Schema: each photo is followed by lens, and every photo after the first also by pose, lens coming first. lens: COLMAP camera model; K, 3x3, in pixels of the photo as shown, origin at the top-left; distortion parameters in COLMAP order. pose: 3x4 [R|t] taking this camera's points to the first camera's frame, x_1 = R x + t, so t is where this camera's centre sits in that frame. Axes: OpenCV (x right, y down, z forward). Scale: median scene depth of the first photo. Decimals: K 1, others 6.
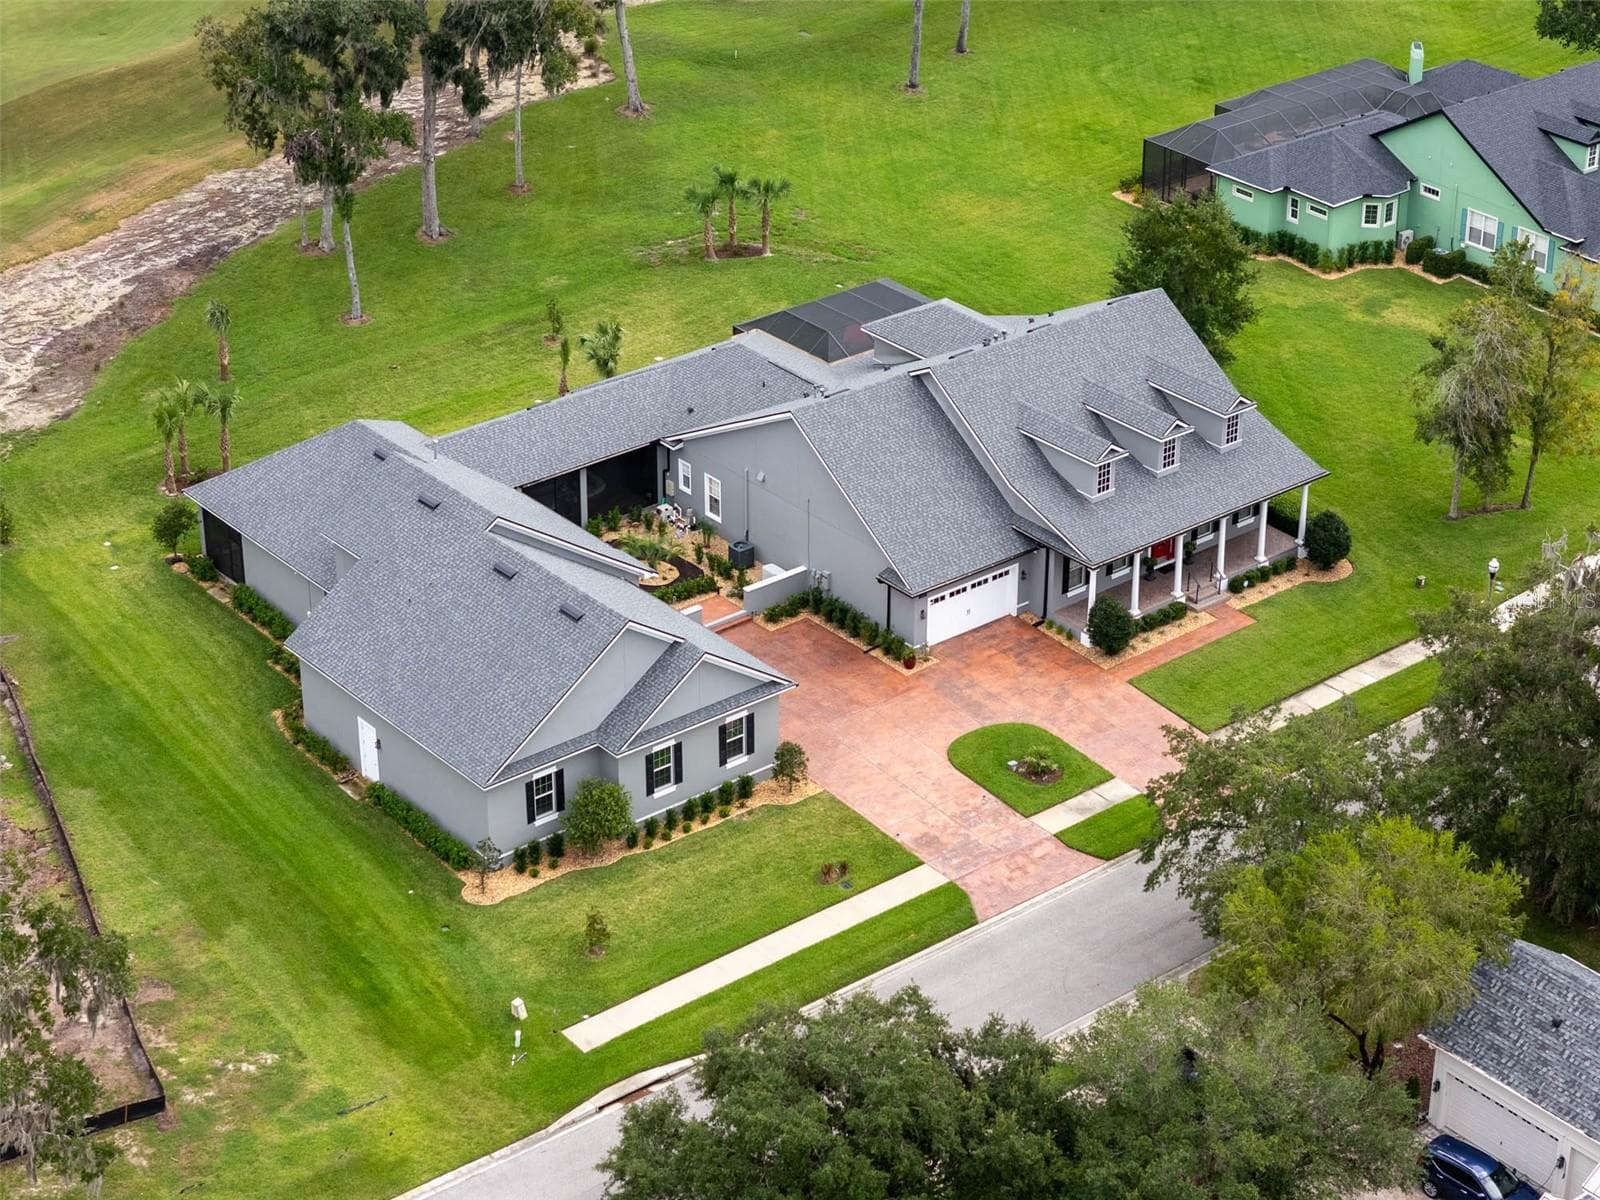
lens RADIAL K [[3263.5, 0, 870.7], [0, 3263.5, 545.2], [0, 0, 1]] dist [-0.260172, 1.882137]
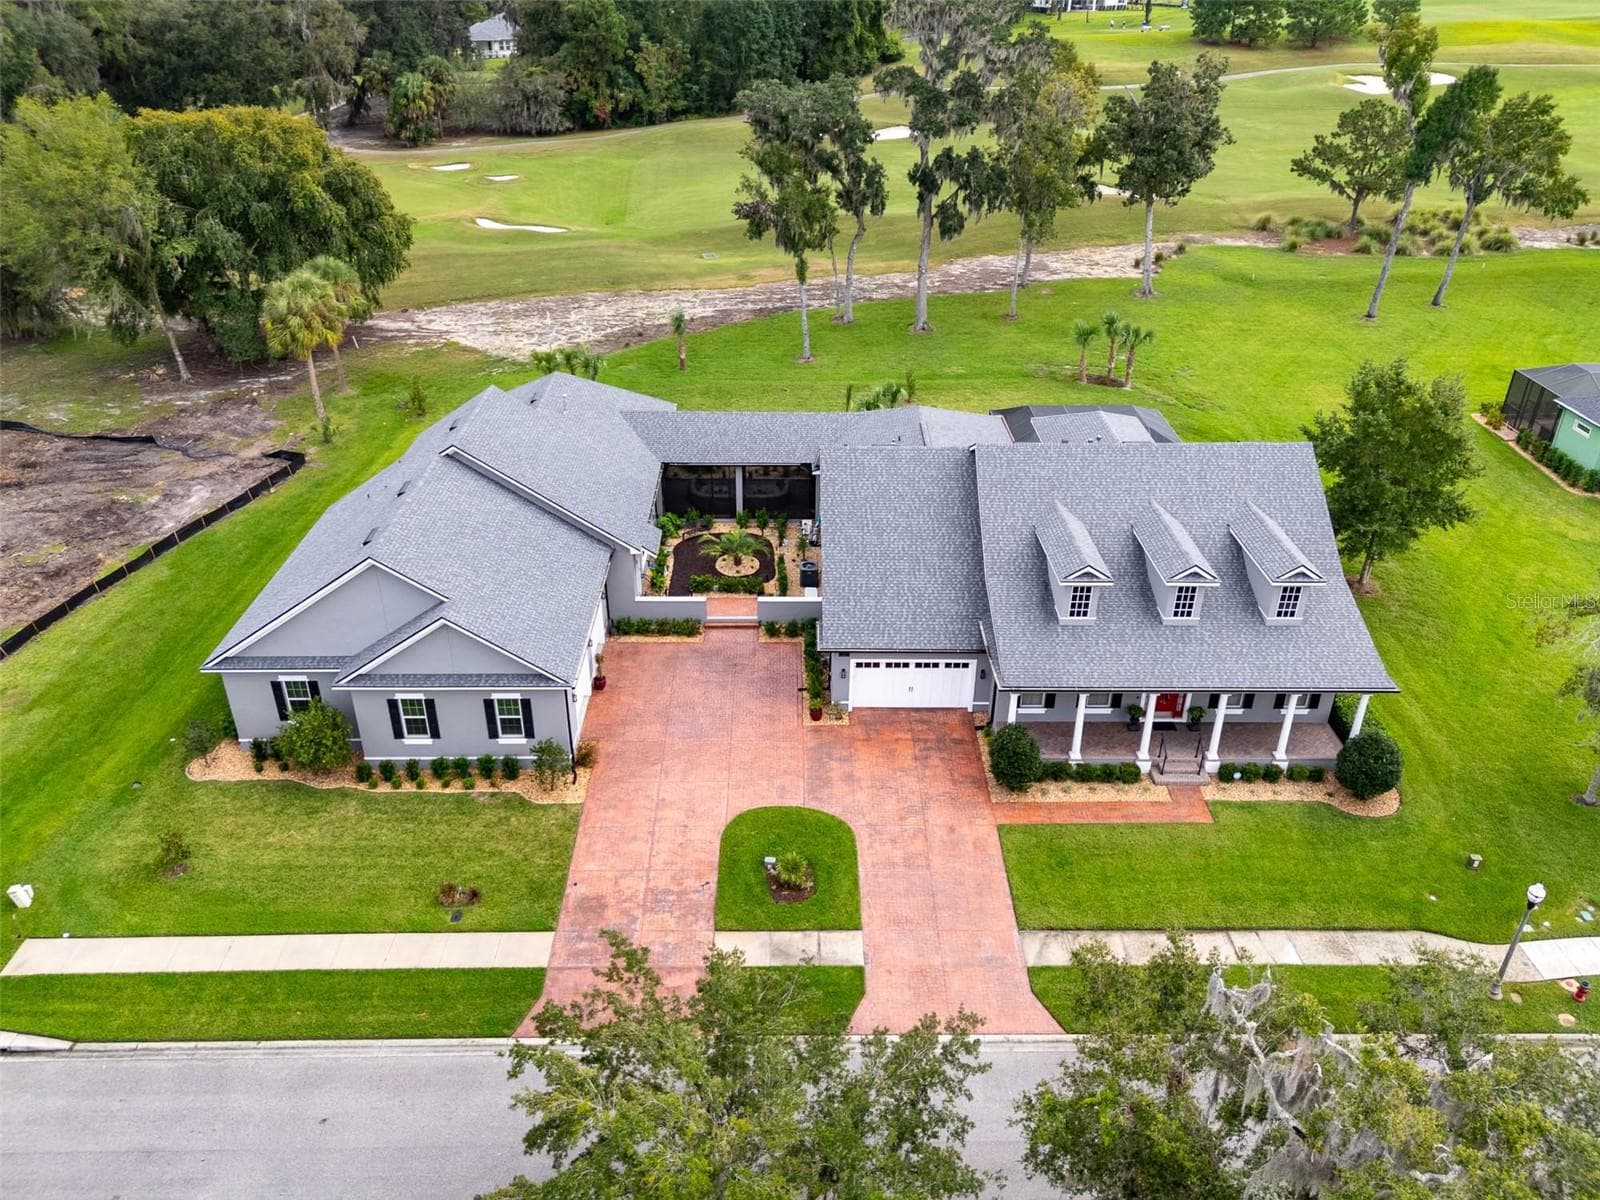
lens RADIAL K [[1177.1, 0, 800.0], [0, 1177.1, 600.0], [0, 0, 1]] dist [0.058892, -0.056267]
pose [[0.770993, 0.307725, -0.557561, 0.204959], [-0.289720, 0.949146, 0.123223, -0.041231], [0.567126, 0.066533, 0.820939, 0.735863]]
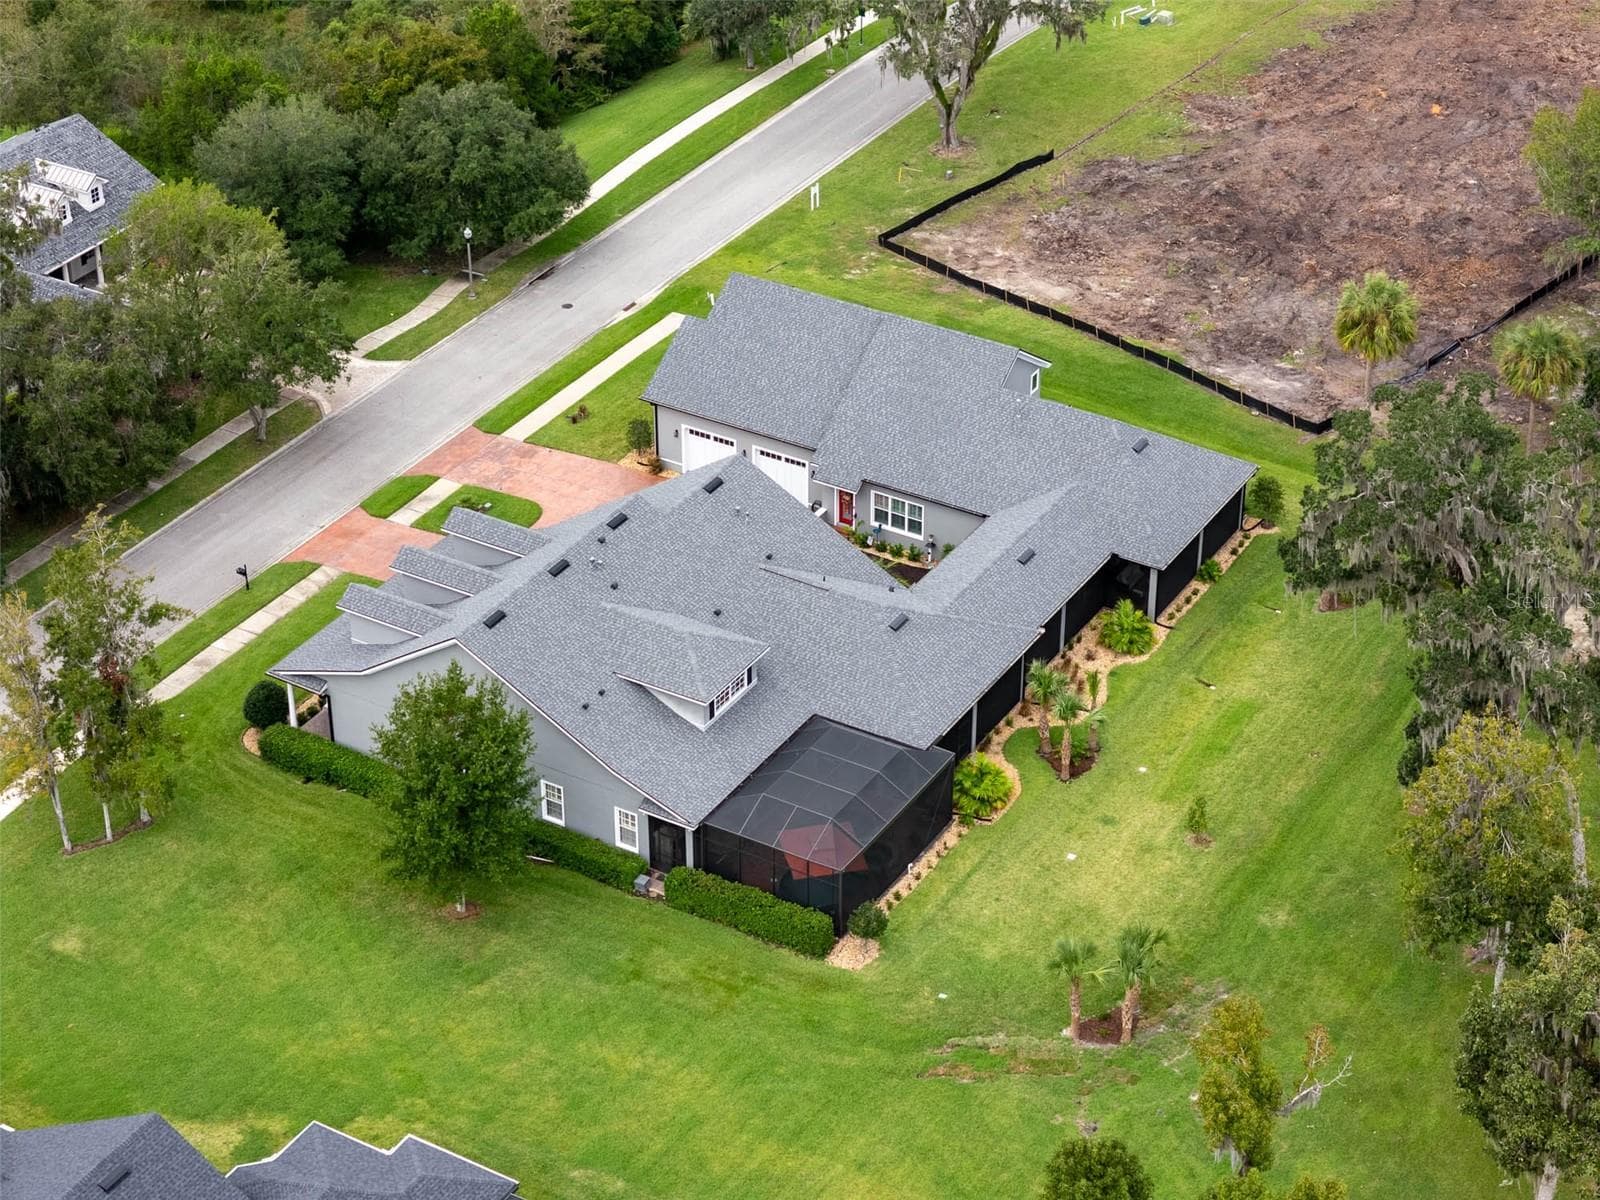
lens RADIAL K [[3263.5, 0, 870.7], [0, 3263.5, 545.2], [0, 0, 1]] dist [-0.260172, 1.882137]
pose [[-0.941269, 0.156852, -0.299016, 0.286358], [-0.171269, 0.541404, 0.823133, -1.002377], [0.290999, 0.826002, -0.482743, 1.670293]]
